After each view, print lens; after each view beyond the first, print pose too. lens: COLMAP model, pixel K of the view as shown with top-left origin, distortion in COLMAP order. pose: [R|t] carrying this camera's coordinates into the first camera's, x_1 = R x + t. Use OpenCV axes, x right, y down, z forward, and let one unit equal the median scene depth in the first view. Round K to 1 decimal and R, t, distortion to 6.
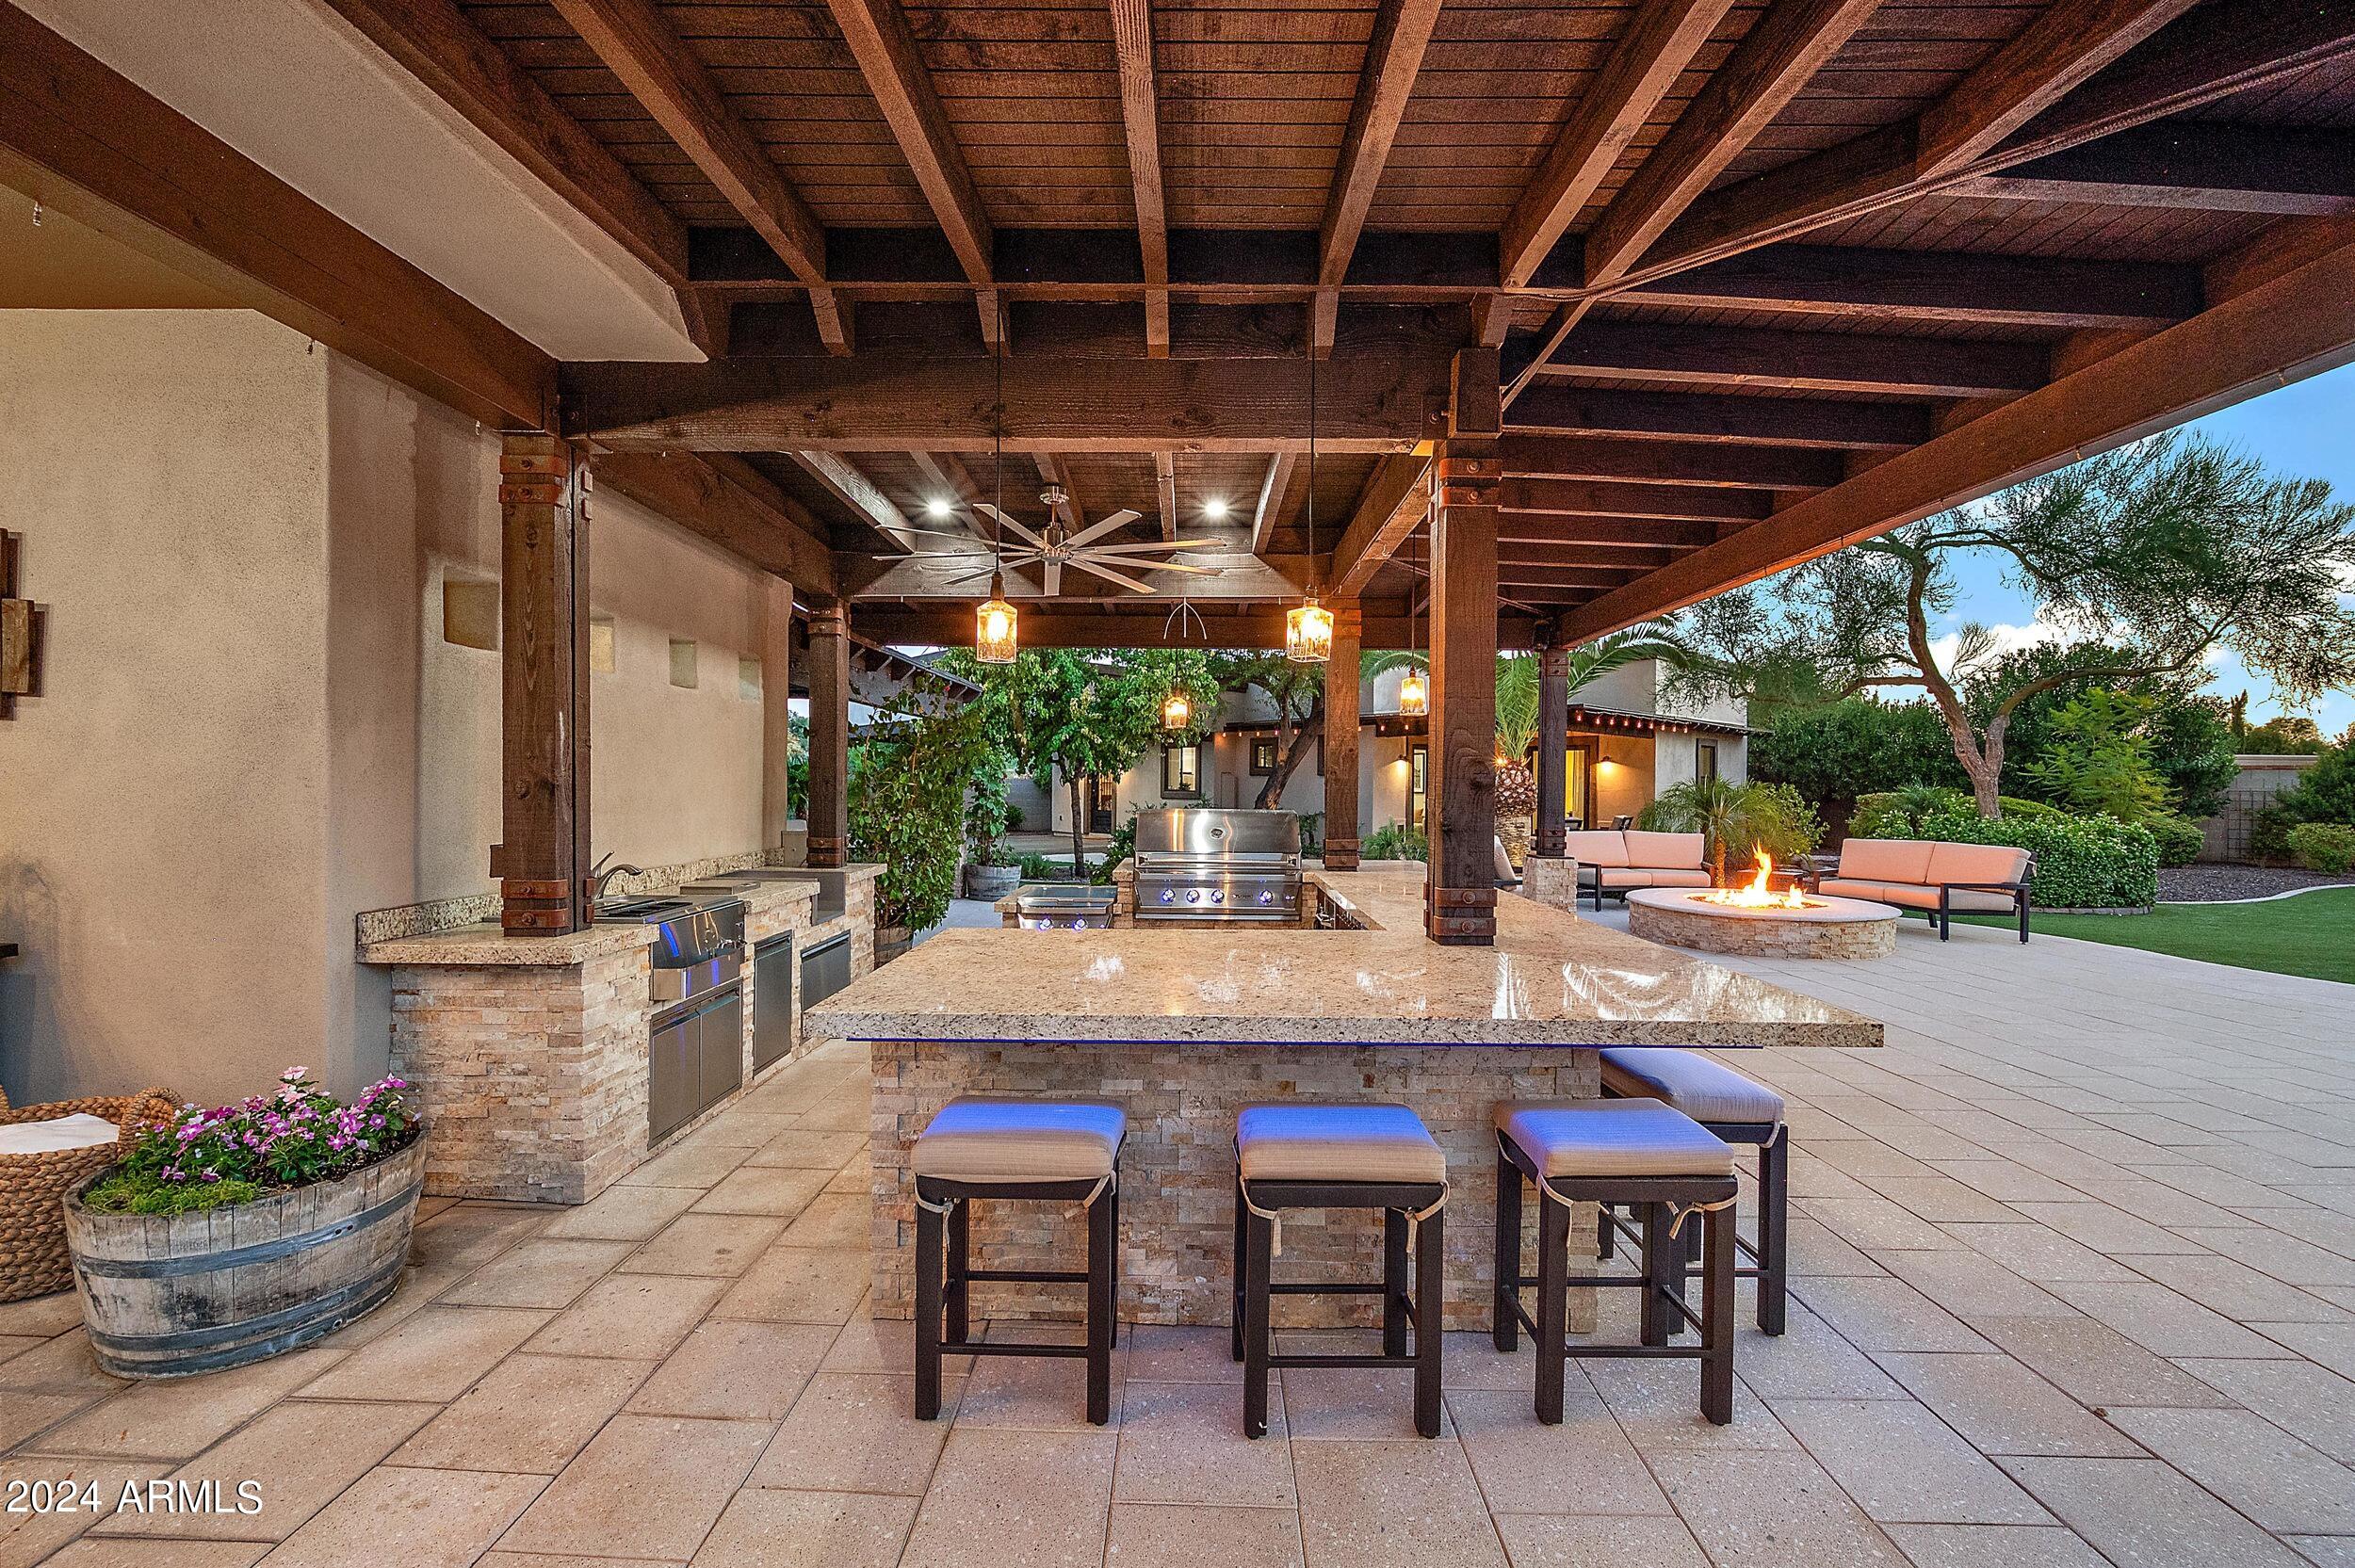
lens RADIAL K [[925.7, 0, 1177.5], [0, 925.7, 784.0], [0, 0, 1]] dist [0.000166, -0.000114]
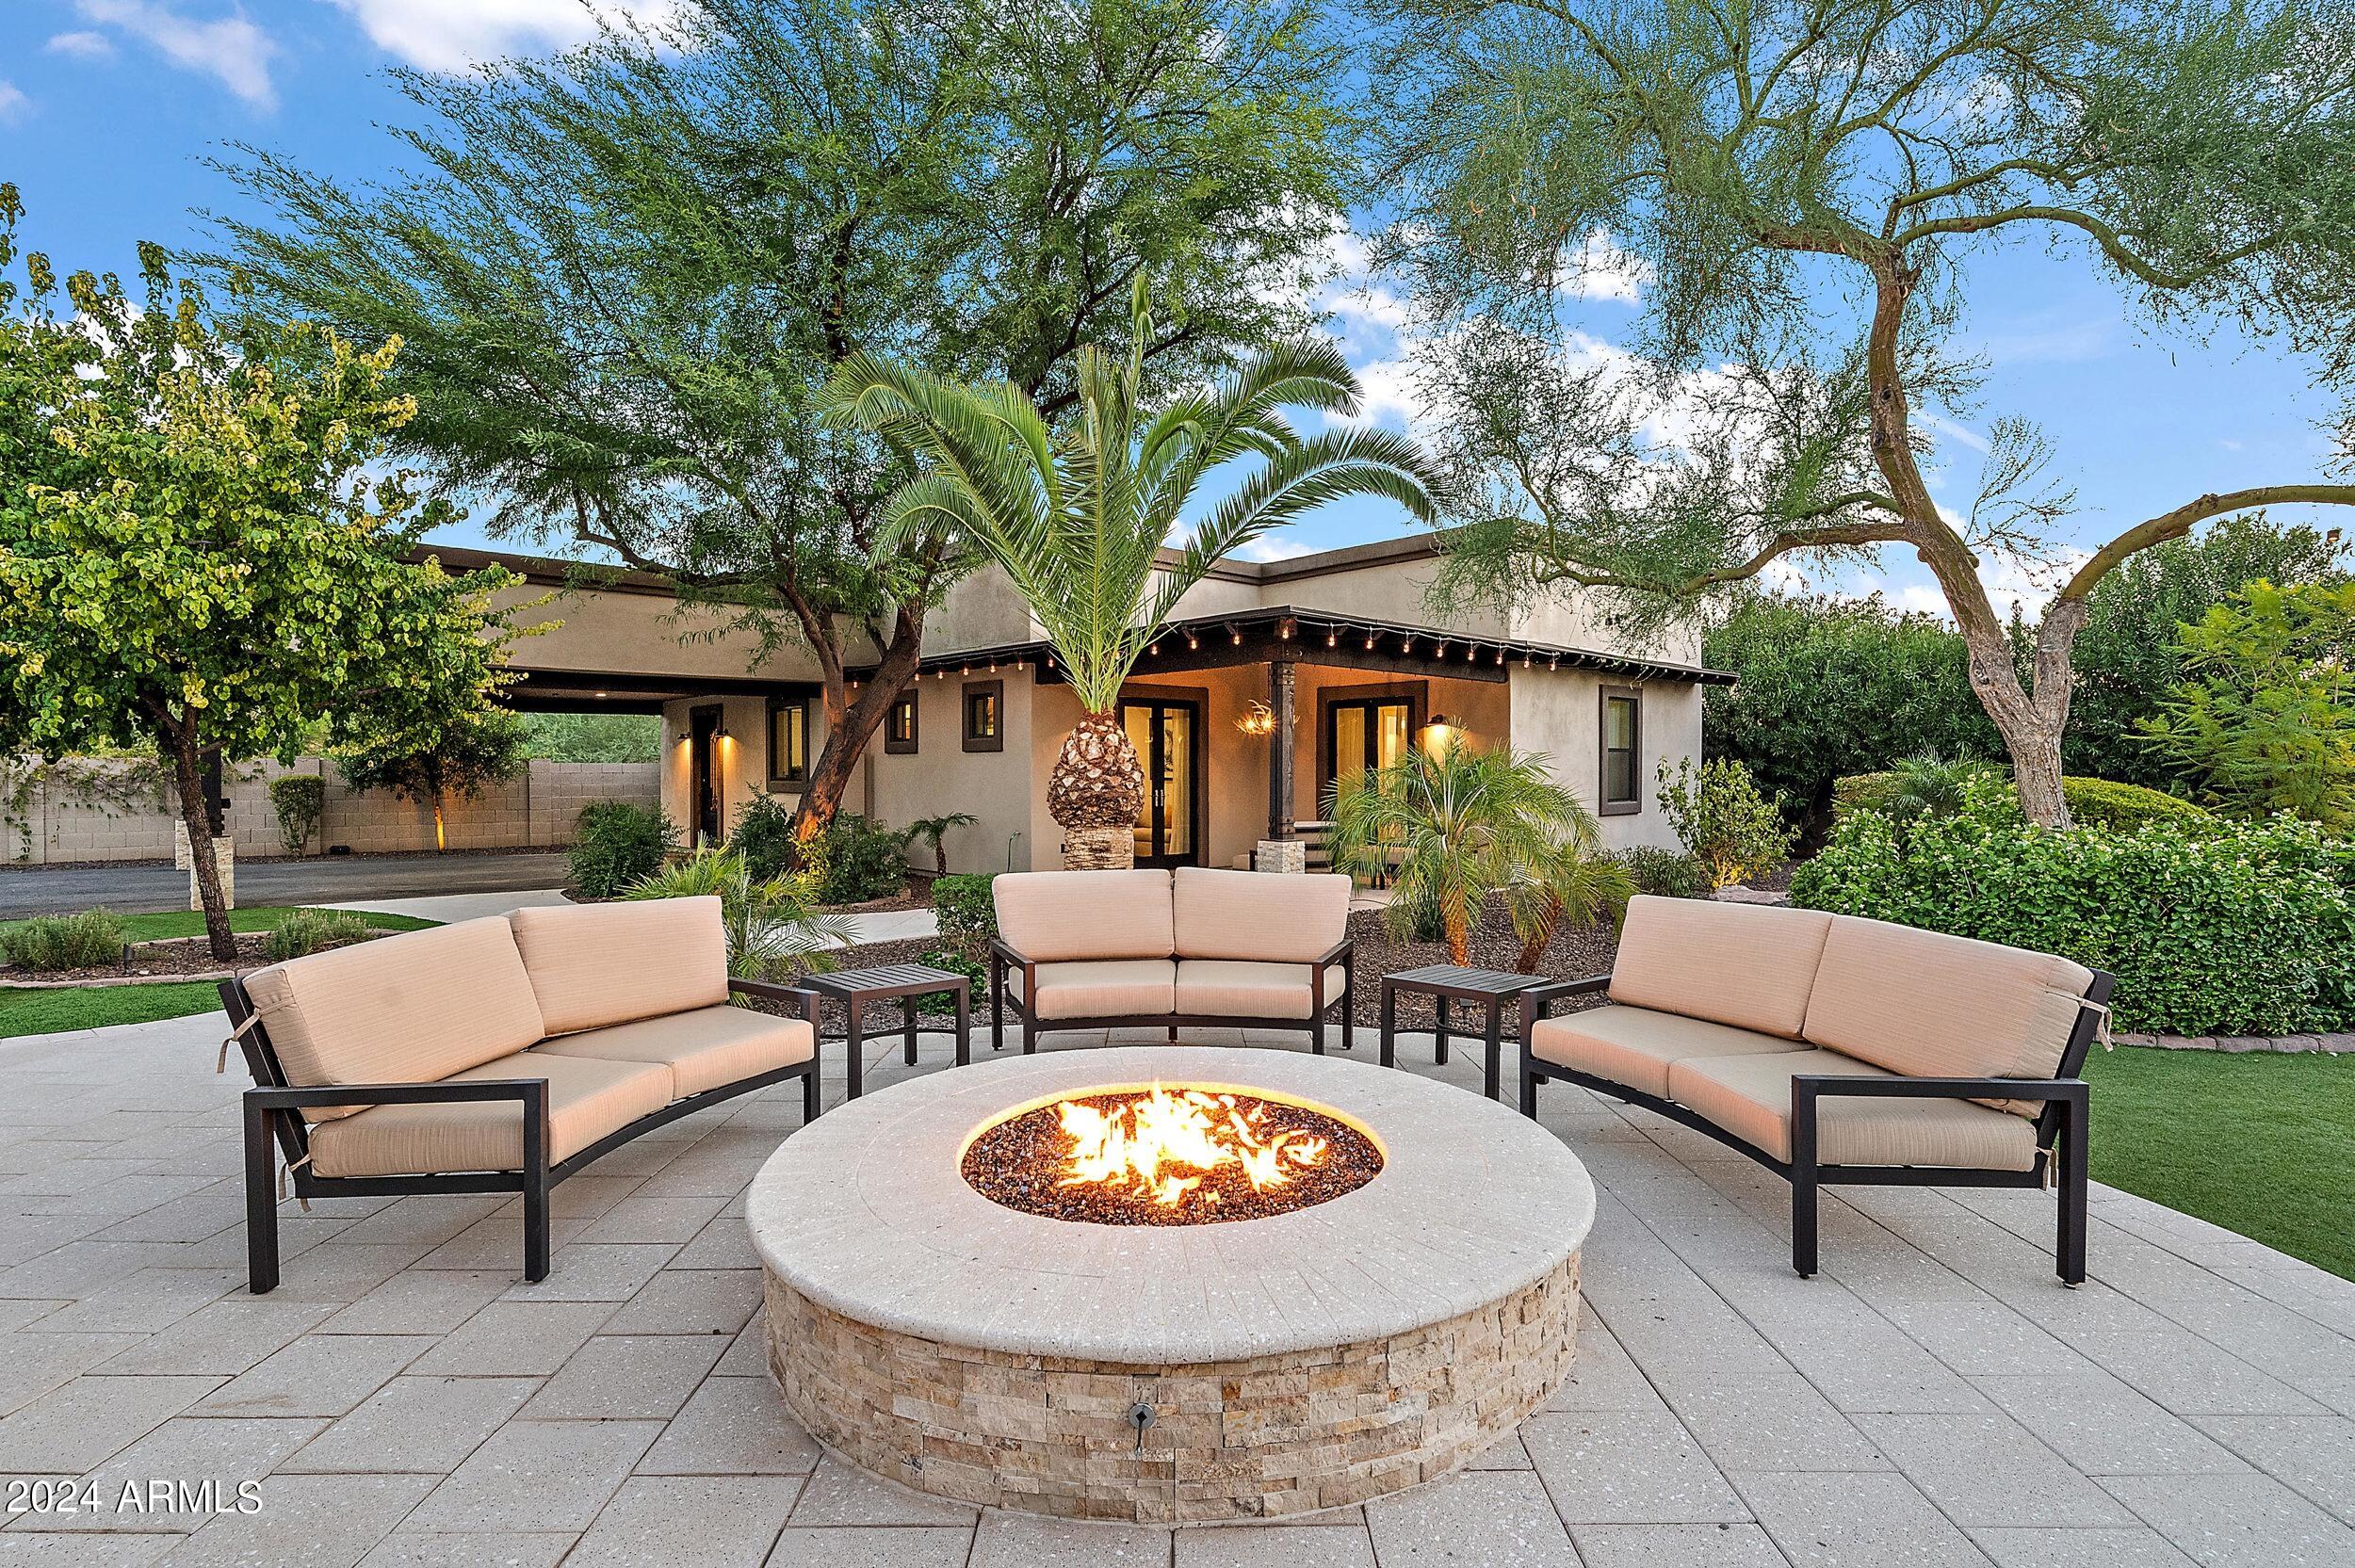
lens RADIAL K [[1127.1, 0, 1177.5], [0, 1127.1, 784.0], [0, 0, 1]] dist [-0.000051, 0.000071]
pose [[0.999617, -0.008940, 0.026198, 0.322661], [0.008625, 0.999890, 0.012096, 0.004303], [-0.026303, -0.011866, 0.999584, 0.337417]]
